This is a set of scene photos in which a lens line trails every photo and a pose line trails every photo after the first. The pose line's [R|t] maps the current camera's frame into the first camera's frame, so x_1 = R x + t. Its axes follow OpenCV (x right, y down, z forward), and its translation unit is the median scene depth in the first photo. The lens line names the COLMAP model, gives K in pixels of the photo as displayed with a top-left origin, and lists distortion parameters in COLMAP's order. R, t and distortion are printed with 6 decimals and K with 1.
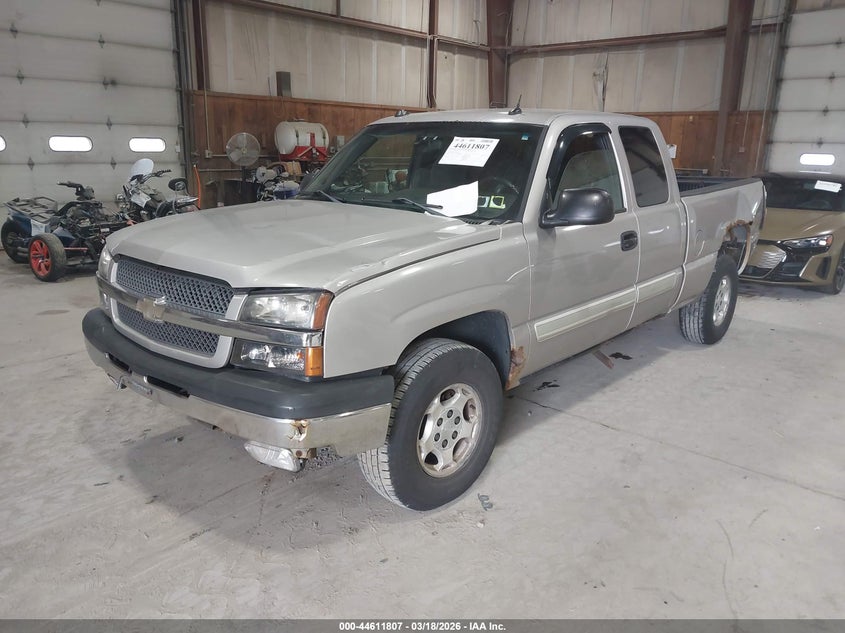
lens RADIAL K [[658.0, 0, 424.2], [0, 658.0, 321.4], [0, 0, 1]] dist [0.006784, -0.004174]
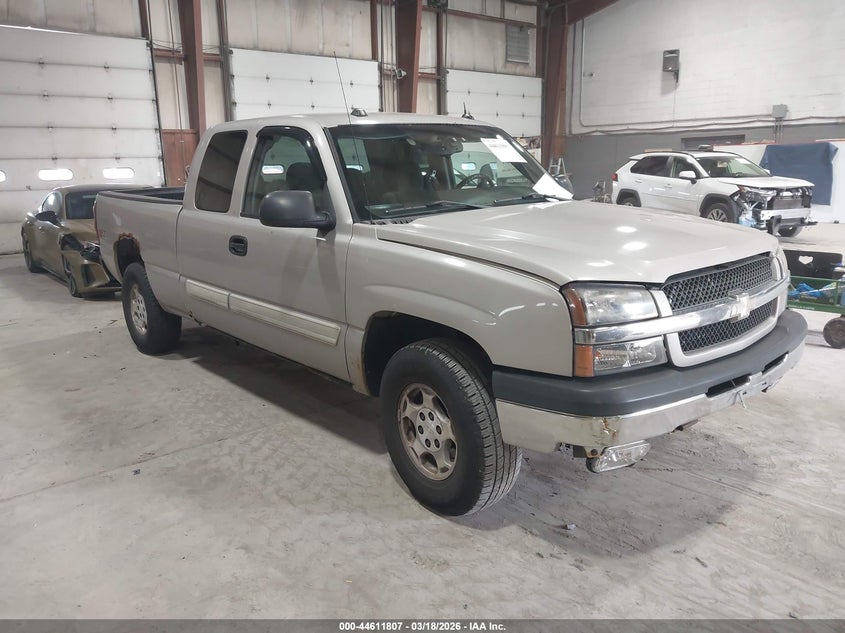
lens RADIAL K [[658.0, 0, 424.6], [0, 658.0, 312.0], [0, 0, 1]] dist [0.006784, -0.004174]
pose [[0.118434, -0.213346, 0.969772, -1.101735], [0.256600, 0.950047, 0.177669, -0.239440], [-0.959234, 0.227802, 0.167262, 0.994146]]
